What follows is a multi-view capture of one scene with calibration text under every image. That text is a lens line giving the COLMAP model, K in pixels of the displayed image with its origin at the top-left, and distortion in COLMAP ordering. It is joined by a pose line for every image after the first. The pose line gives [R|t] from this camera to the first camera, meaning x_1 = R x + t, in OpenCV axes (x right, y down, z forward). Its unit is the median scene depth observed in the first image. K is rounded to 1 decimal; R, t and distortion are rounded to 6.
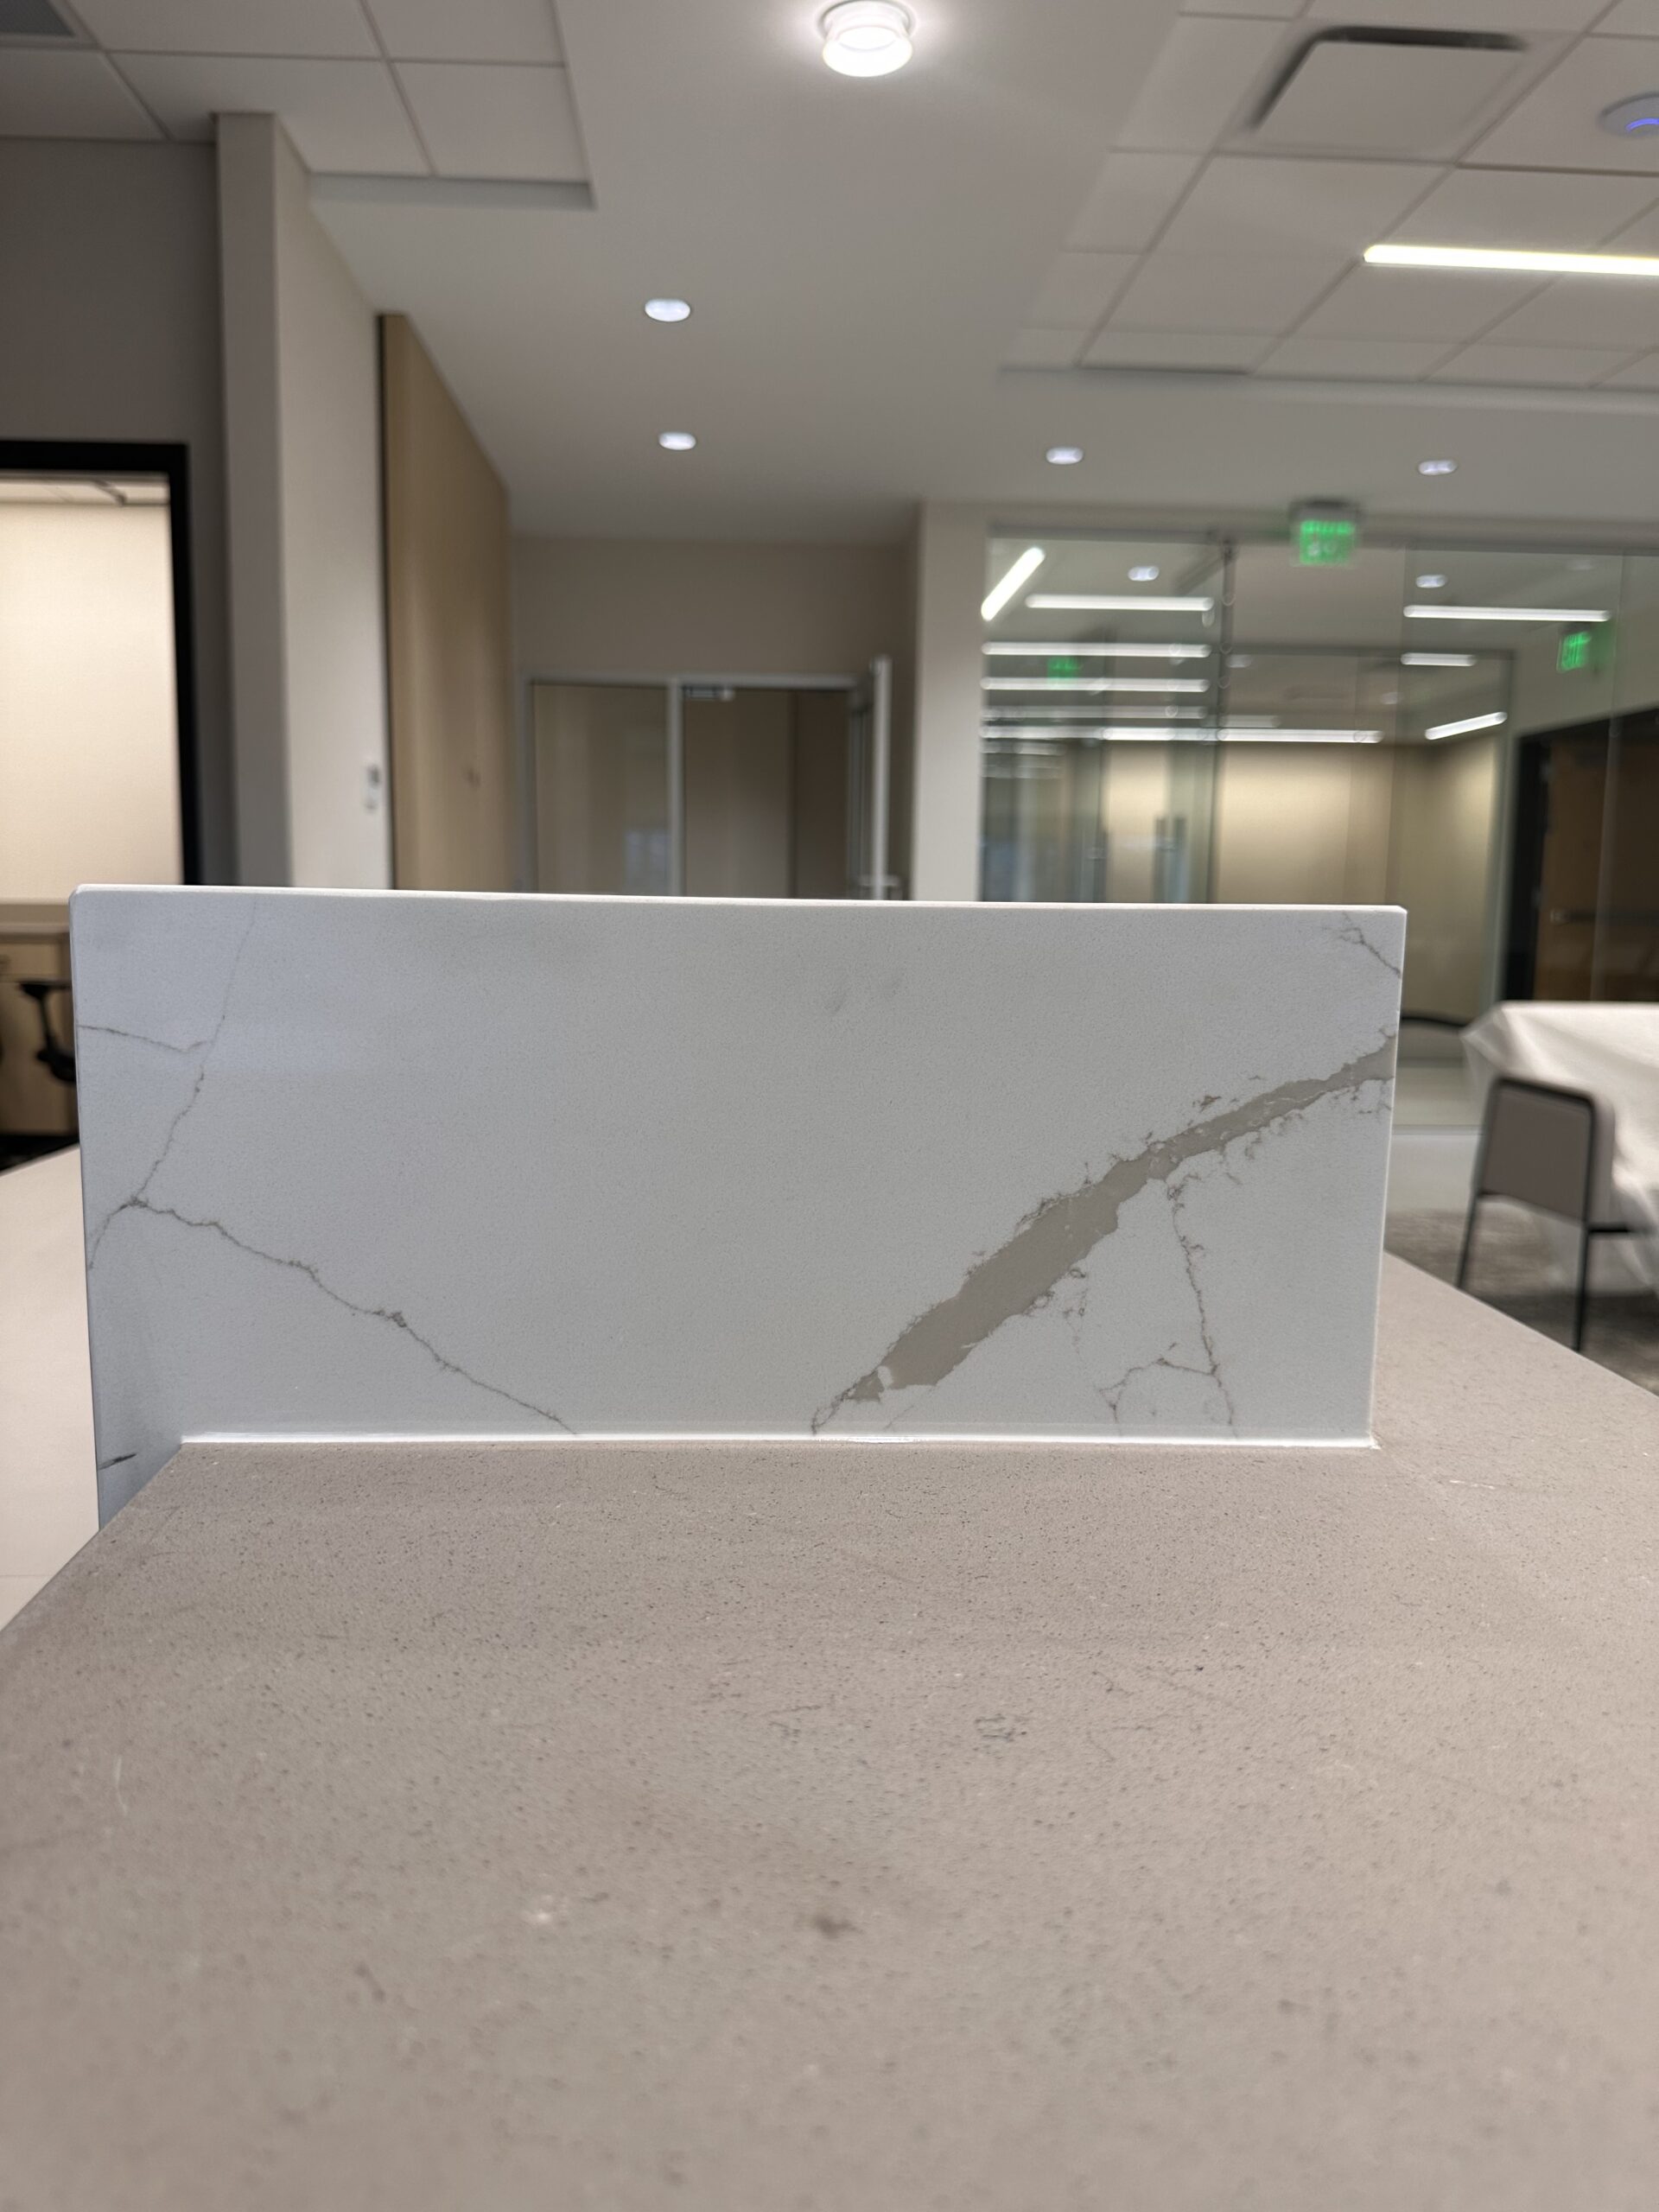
lens RADIAL K [[1564.2, 0, 811.5], [0, 1564.2, 1114.8], [0, 0, 1]] dist [0.070574, -0.022524]
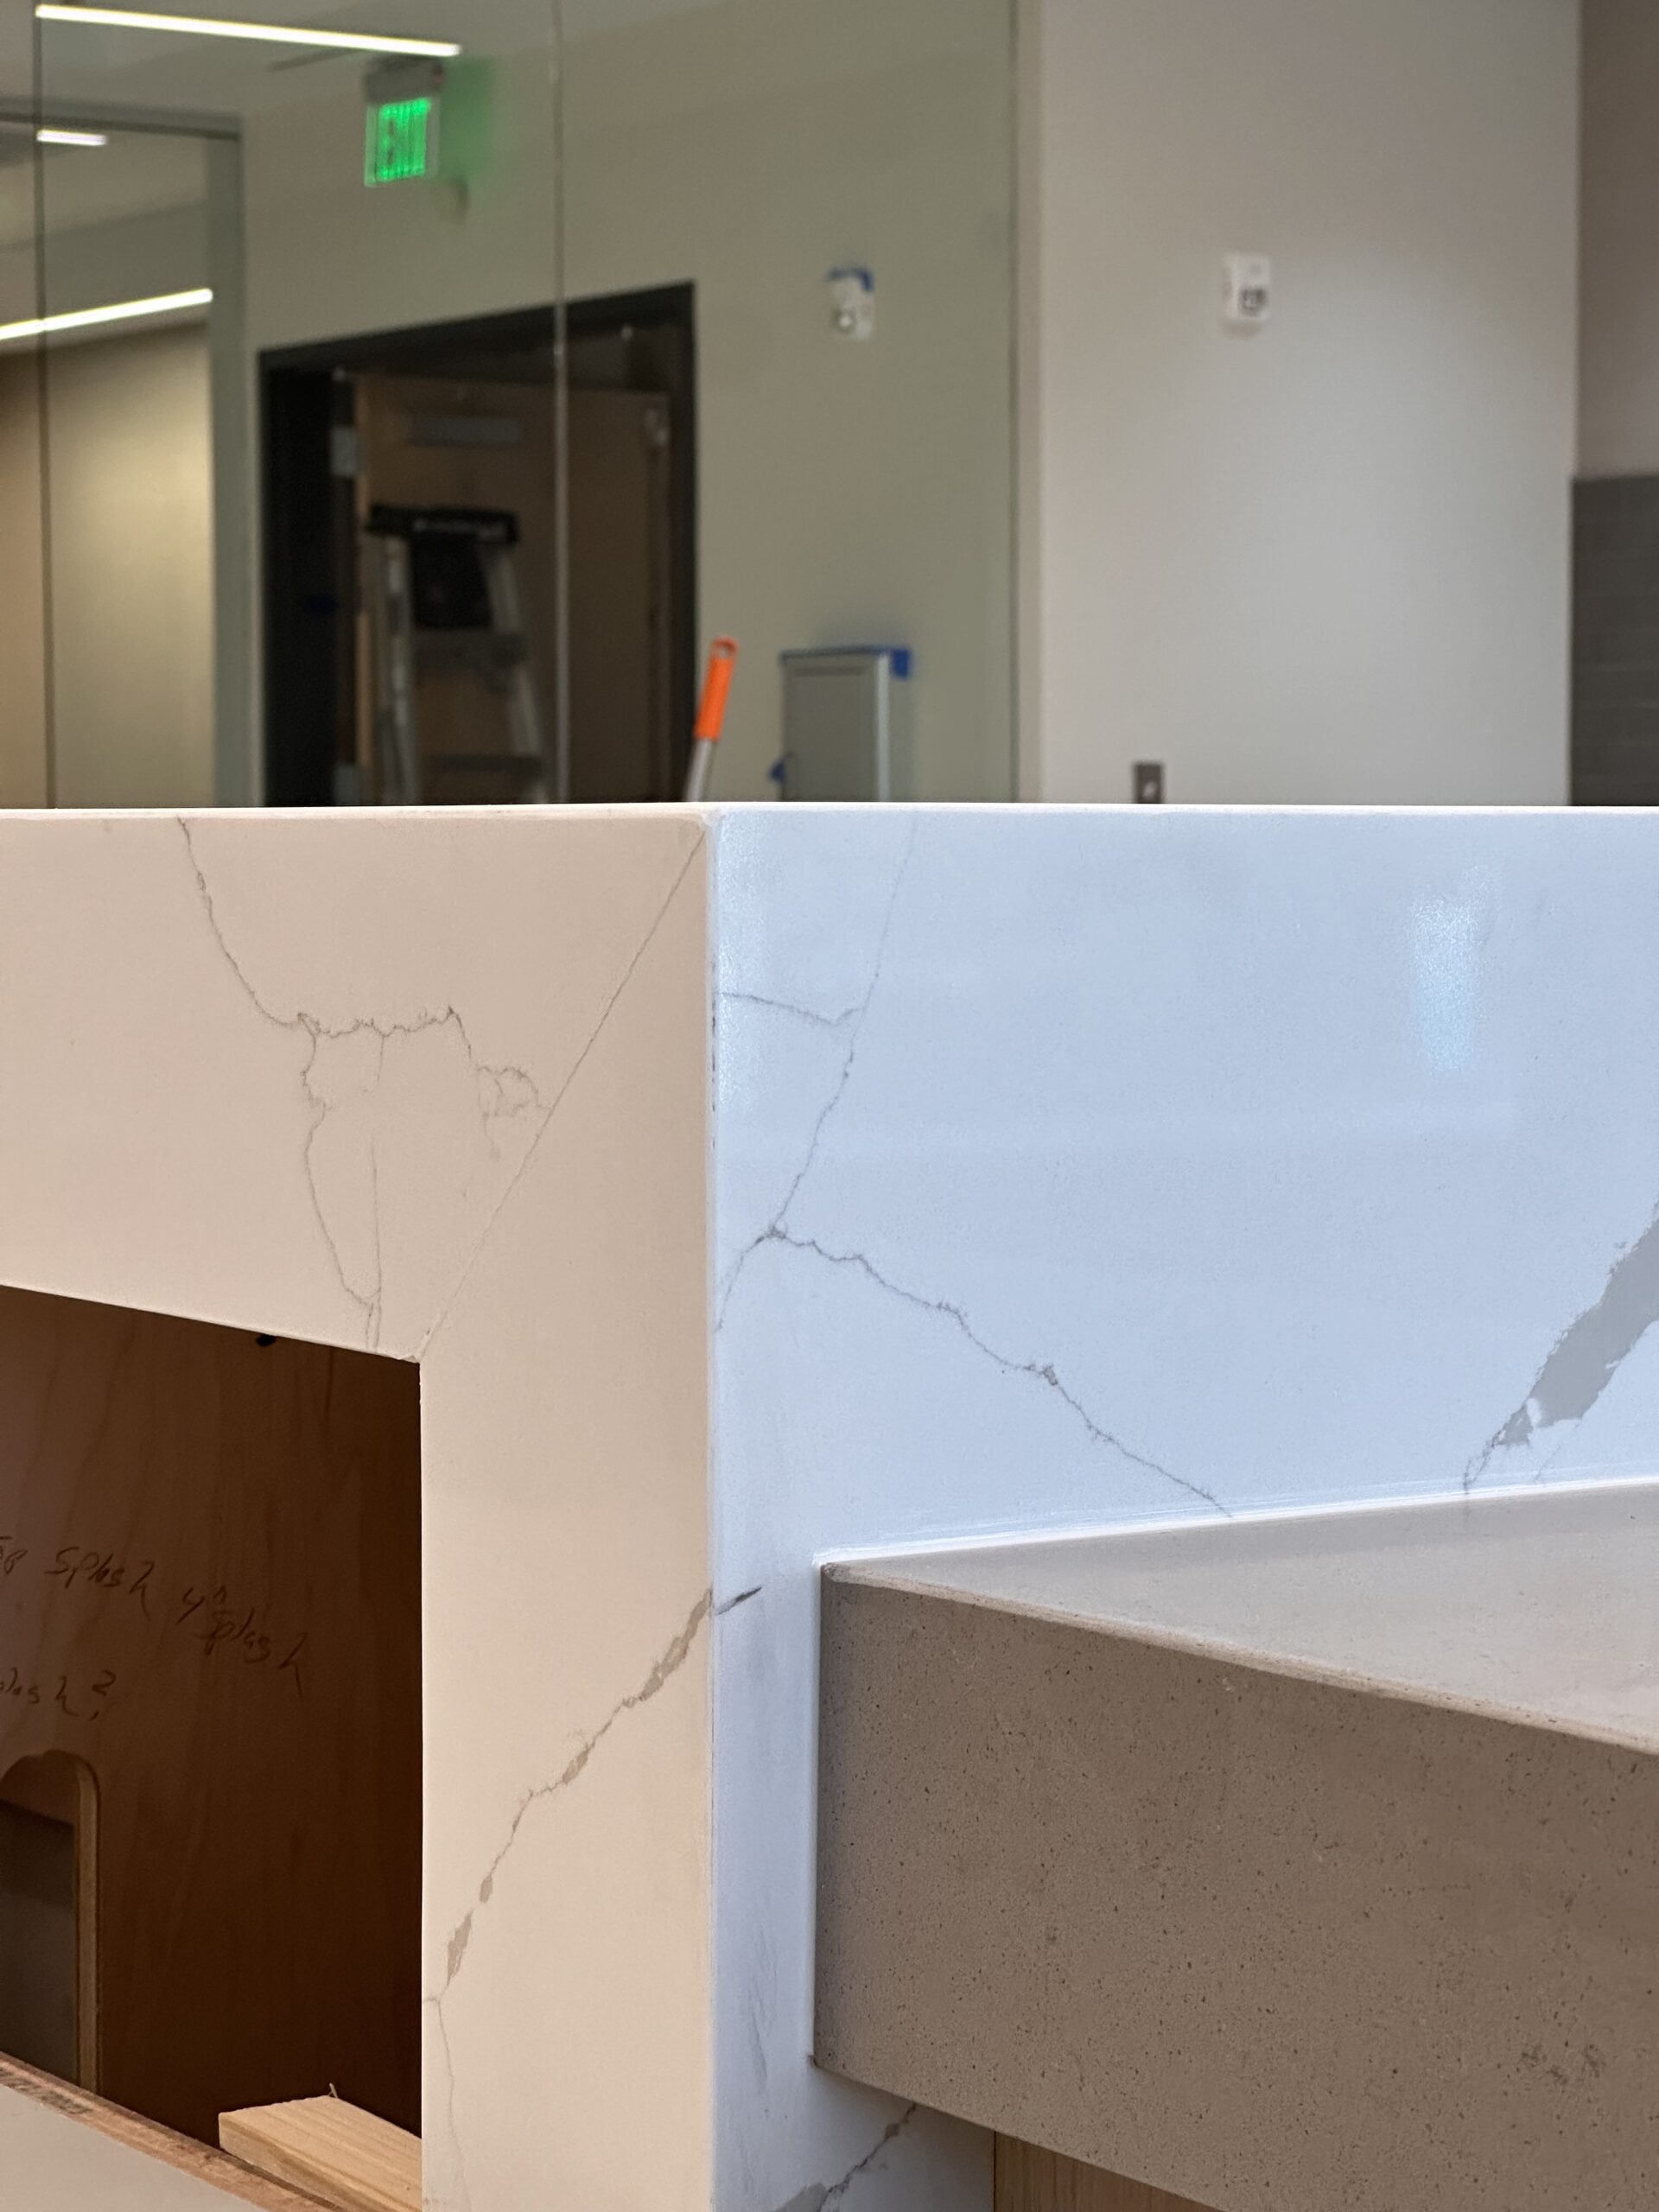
lens RADIAL K [[5173.0, 0, 833.1], [0, 5173.0, 1088.5], [0, 0, 1]] dist [0.057796, 0.000000]
pose [[0.844228, -0.043728, 0.534197, -1.630925], [0.086805, 0.994663, -0.055765, 0.121068], [-0.528908, 0.093449, 0.843518, -1.014817]]
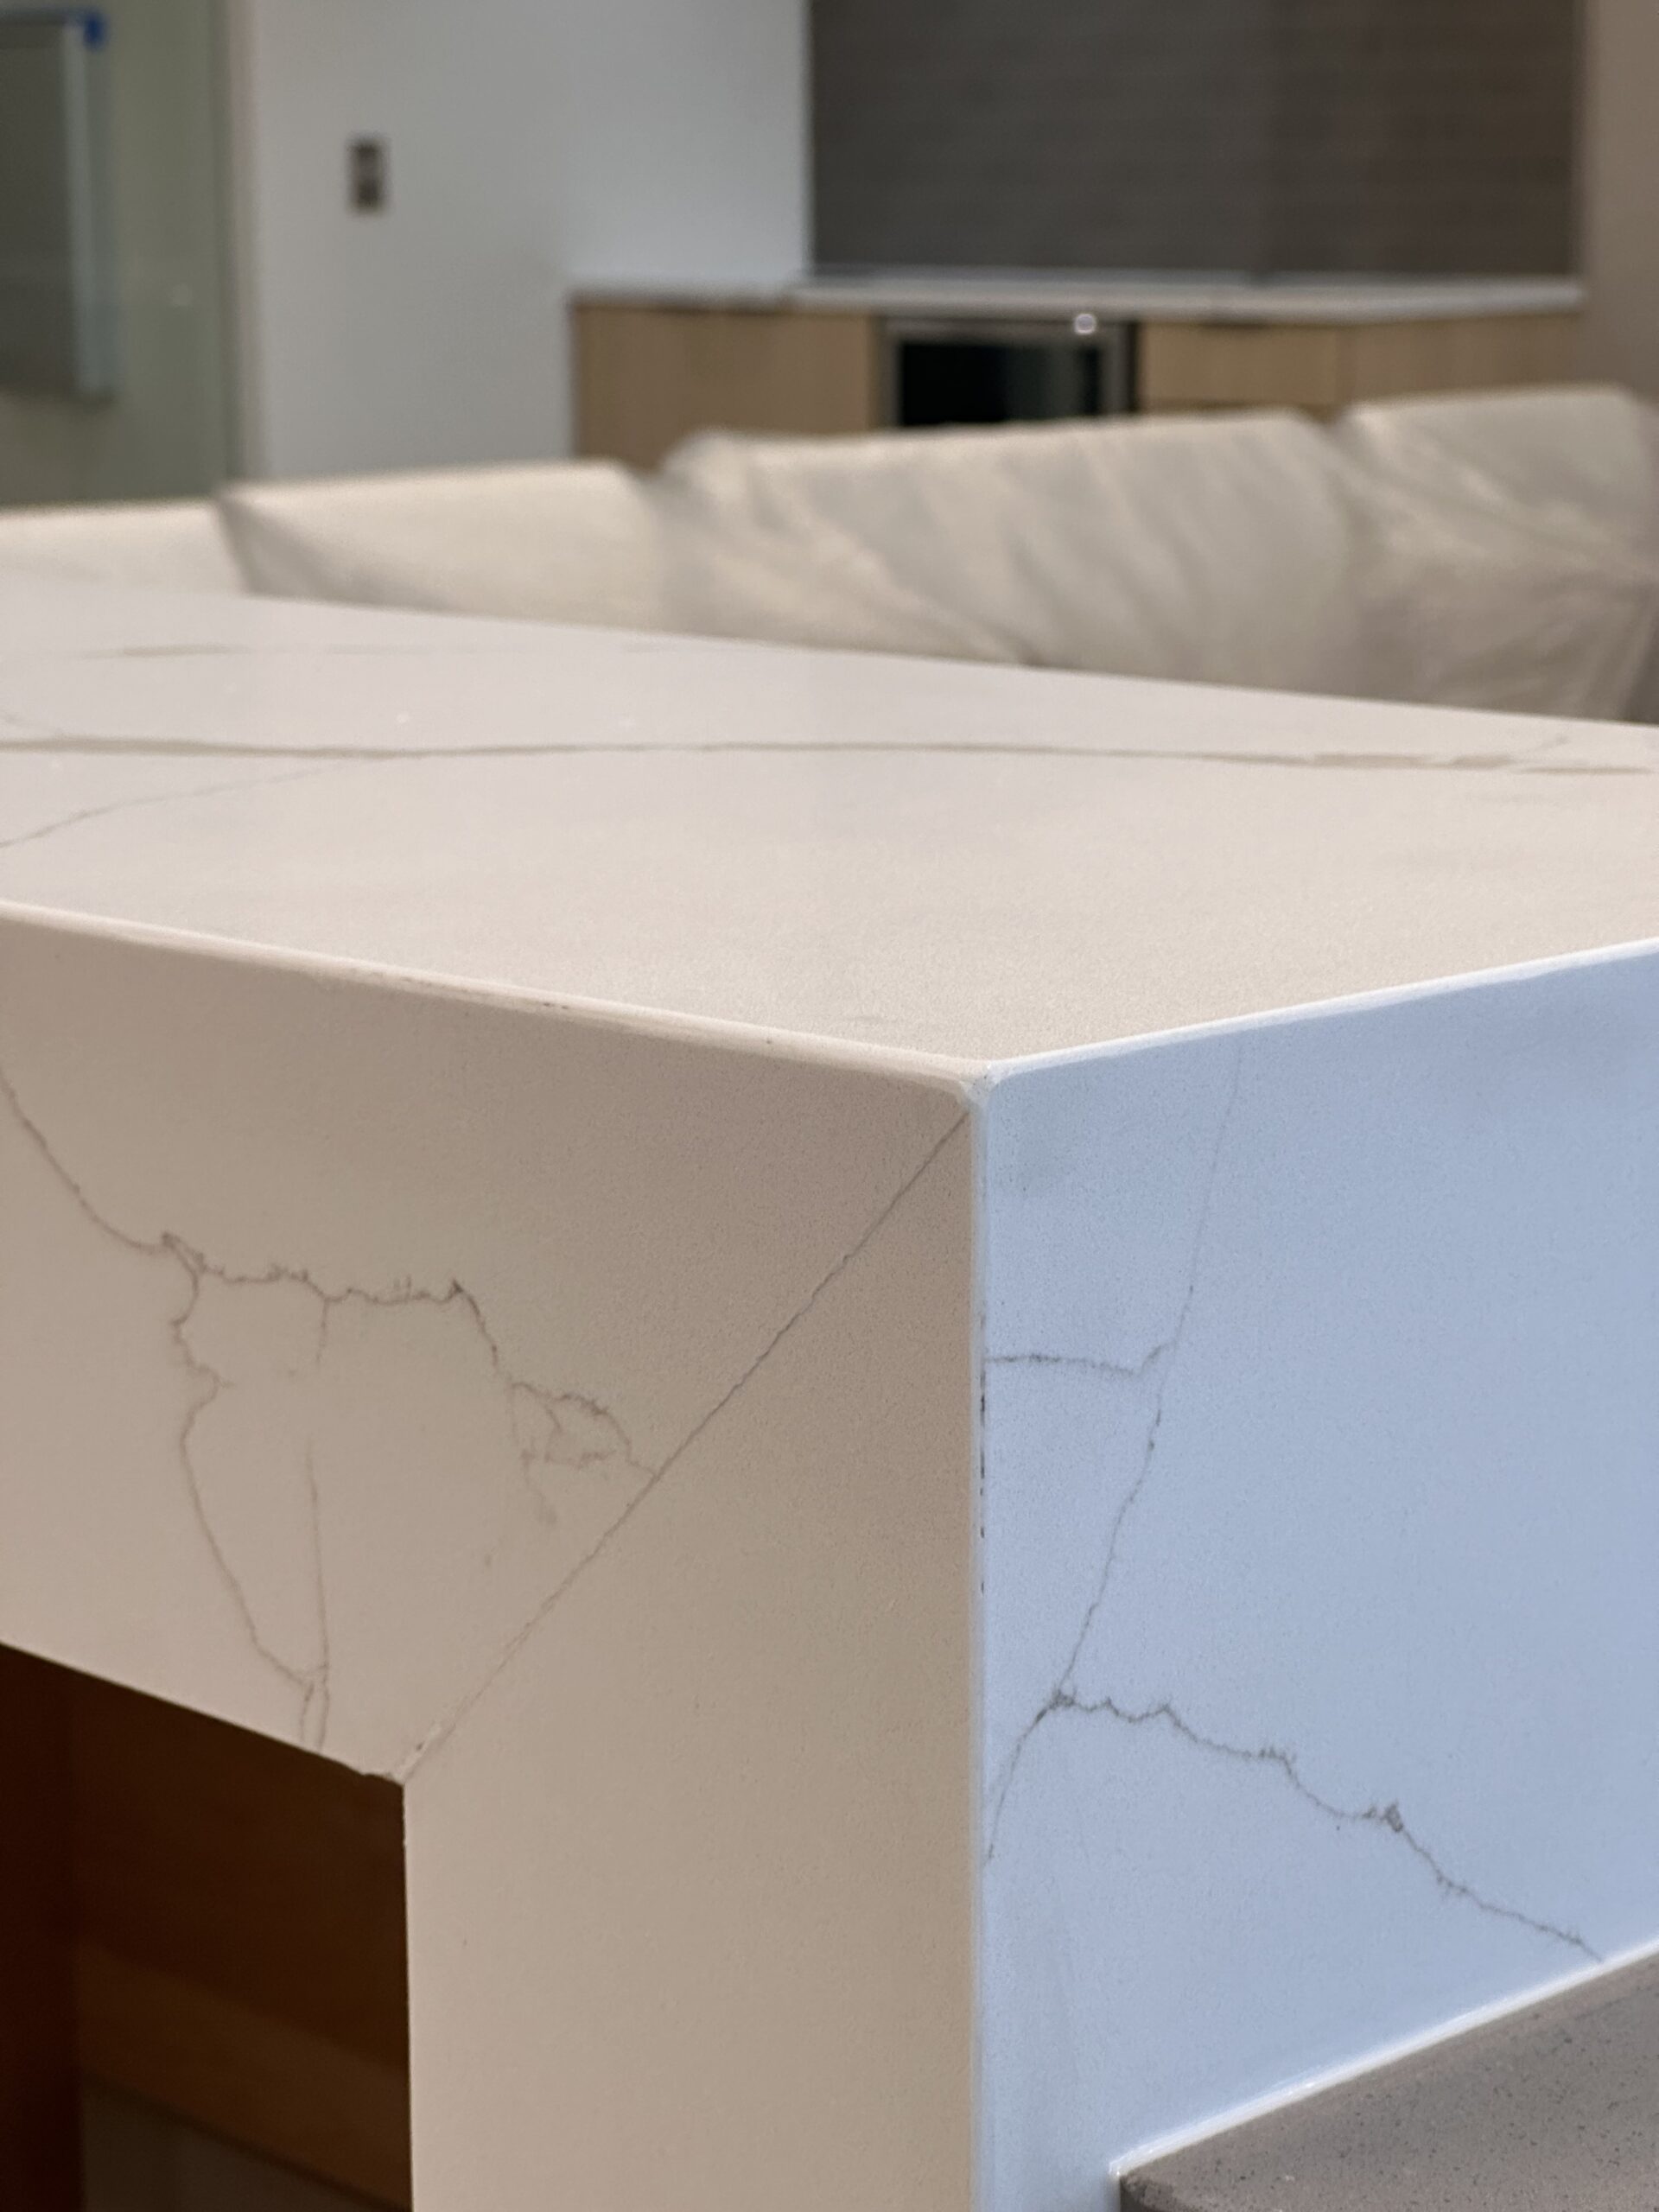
lens RADIAL K [[5173.0, 0, 845.8], [0, 5173.0, 1108.7], [0, 0, 1]] dist [0.057796, 0.000000]
pose [[0.737886, -0.147606, 0.658587, -1.431755], [0.110757, 0.989046, 0.097577, -0.272650], [-0.665776, 0.000943, 0.746151, -0.121452]]
